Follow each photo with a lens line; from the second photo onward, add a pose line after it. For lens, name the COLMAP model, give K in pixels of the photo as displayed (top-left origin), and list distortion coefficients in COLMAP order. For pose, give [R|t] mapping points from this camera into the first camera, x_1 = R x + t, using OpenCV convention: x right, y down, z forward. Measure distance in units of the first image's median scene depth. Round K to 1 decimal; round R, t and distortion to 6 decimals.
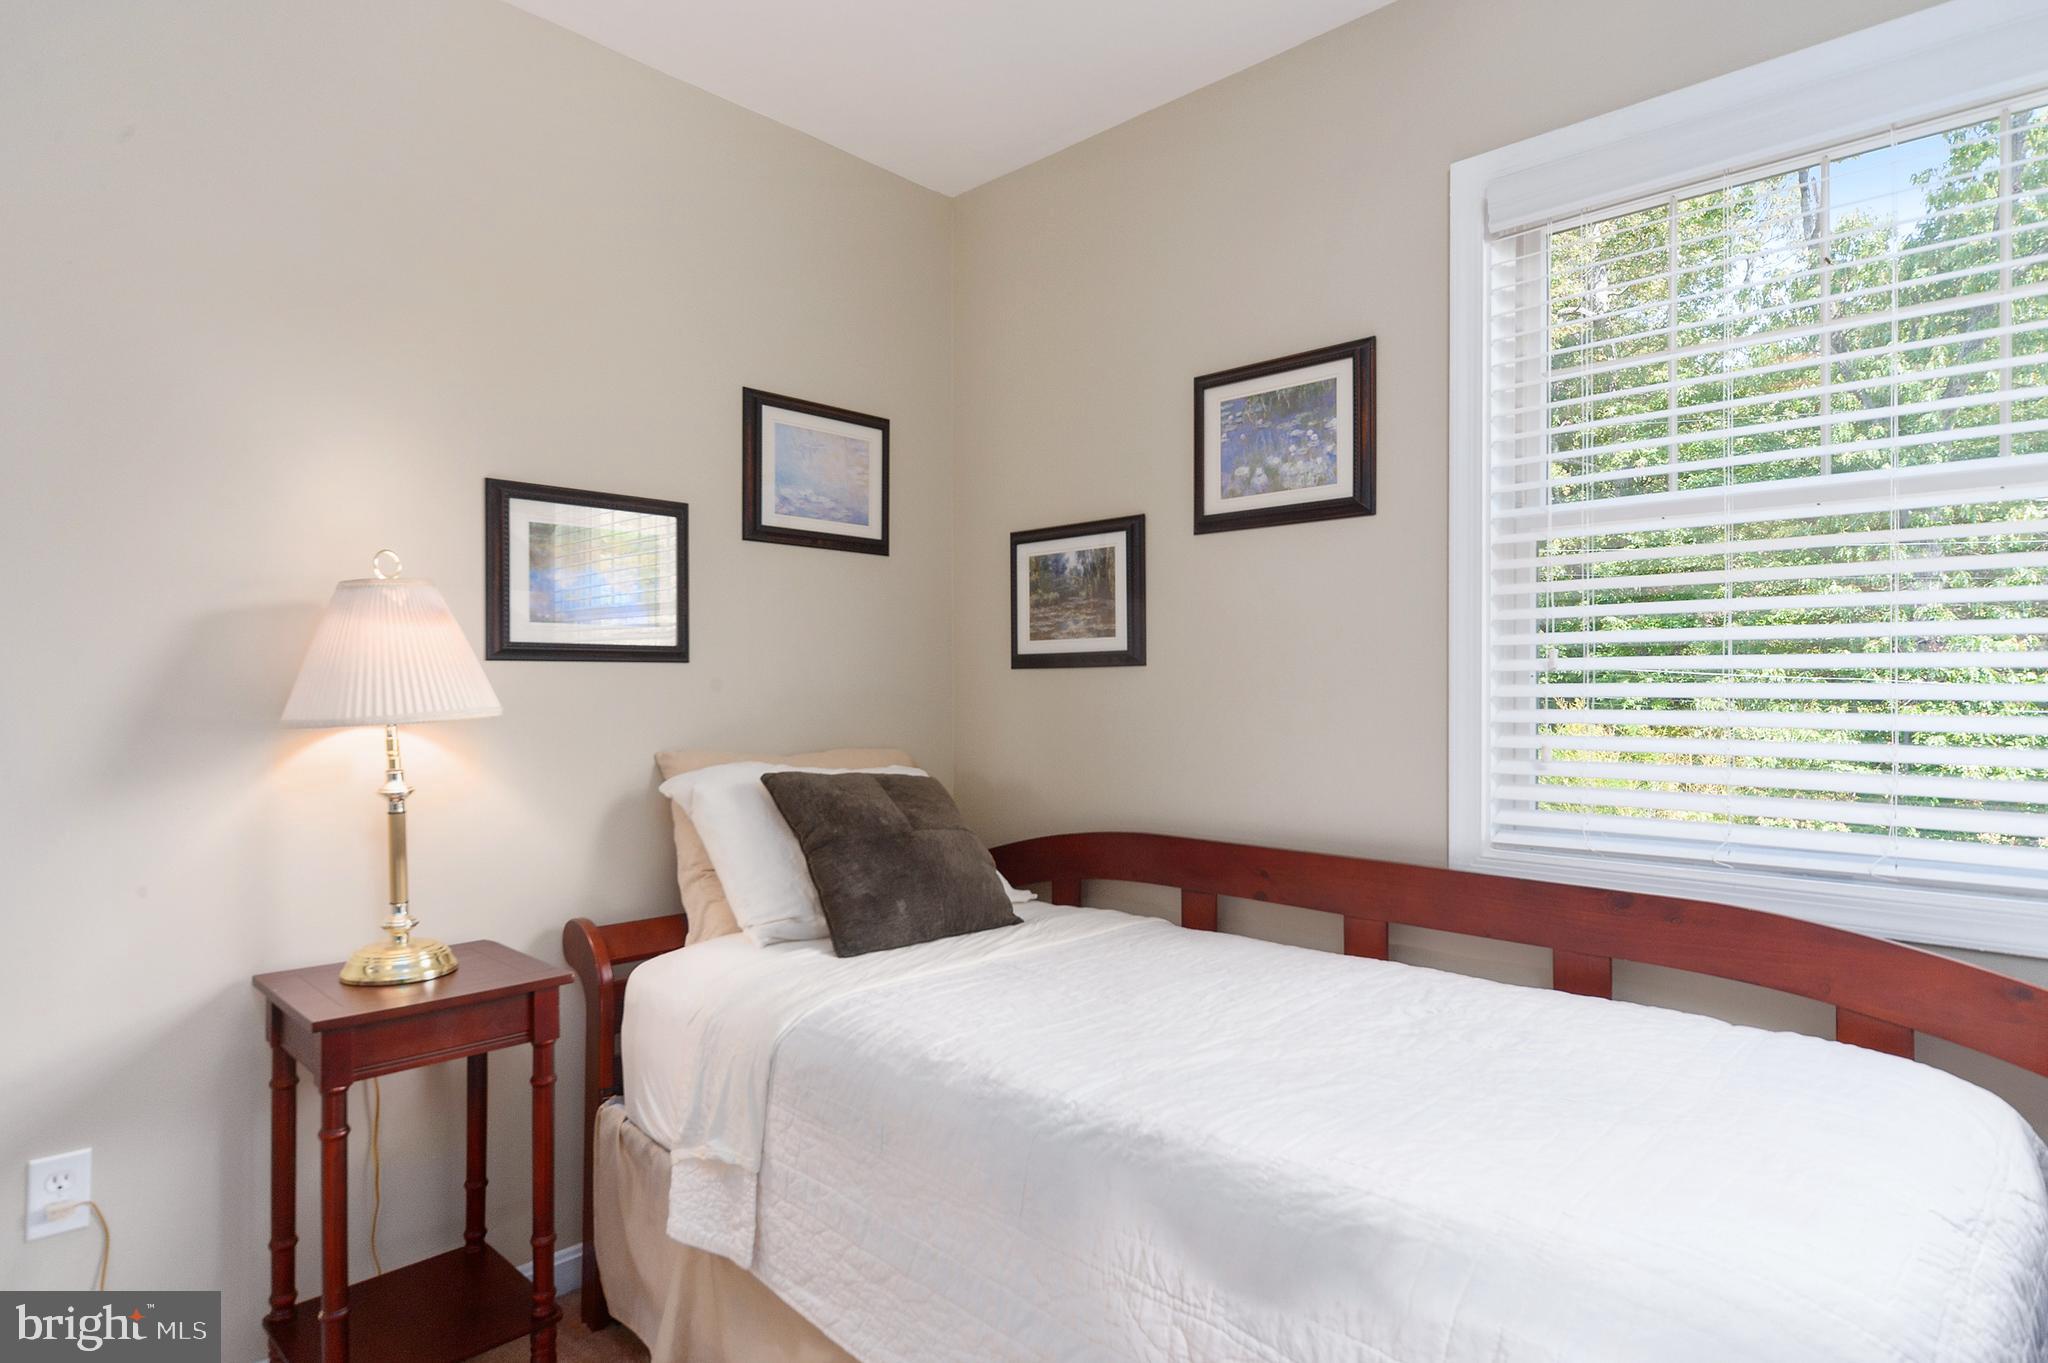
lens RADIAL K [[1118.4, 0, 1024.0], [0, 1118.4, 681.5], [0, 0, 1]] dist [-0.002030, -0.000006]
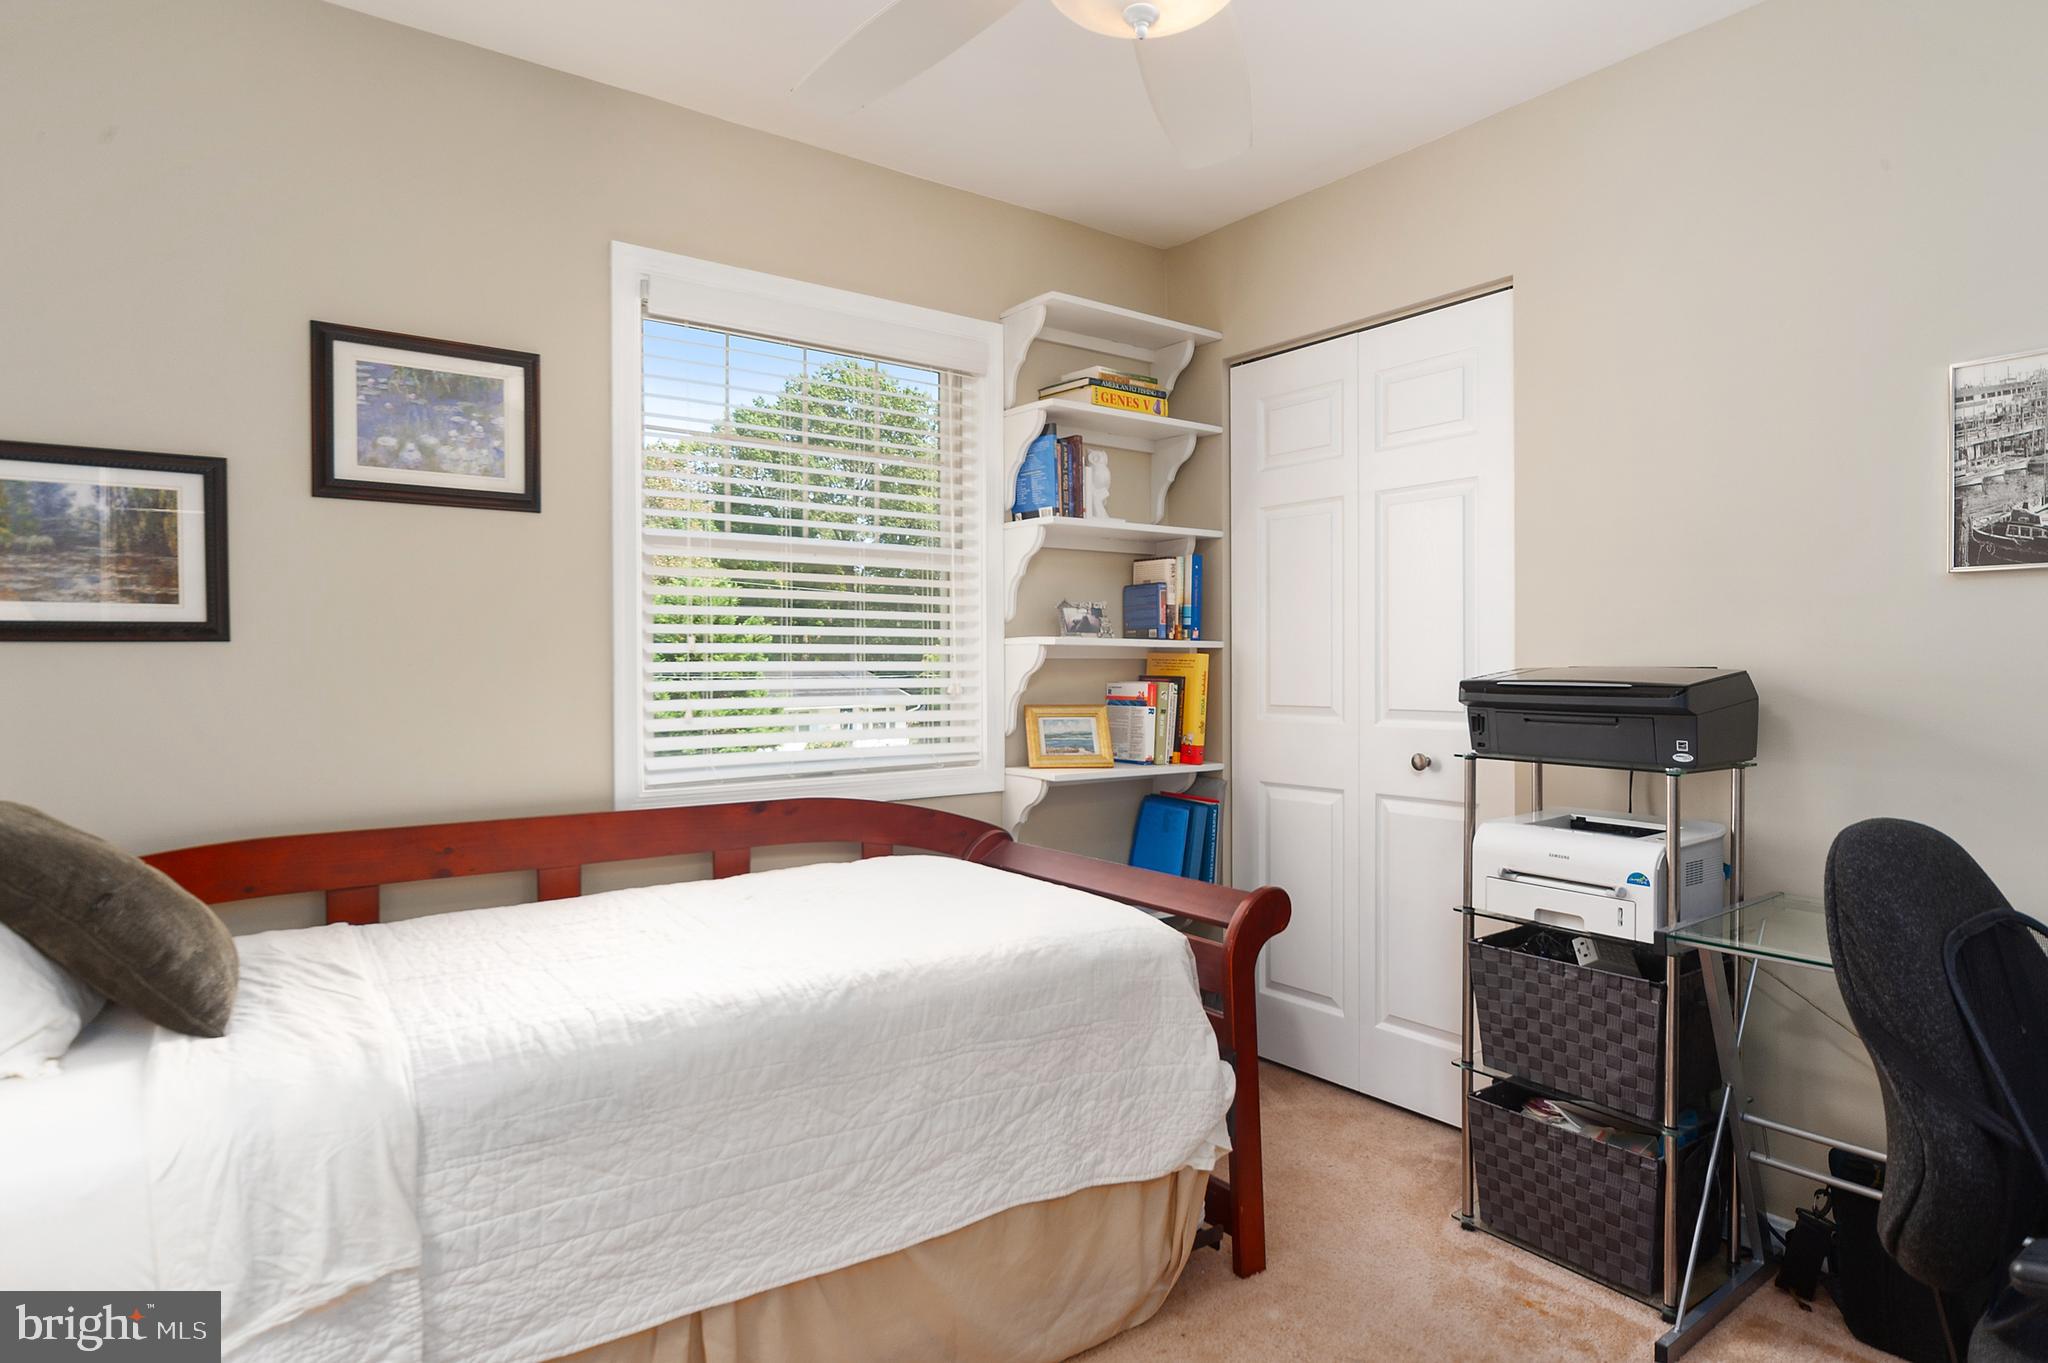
lens RADIAL K [[1118.4, 0, 1024.0], [0, 1118.4, 681.5], [0, 0, 1]] dist [-0.002030, -0.000006]
pose [[0.169850, -0.018348, 0.985299, -0.691411], [-0.000751, 0.999824, 0.018748, -0.000261], [-0.985470, -0.003924, 0.169806, 0.310839]]
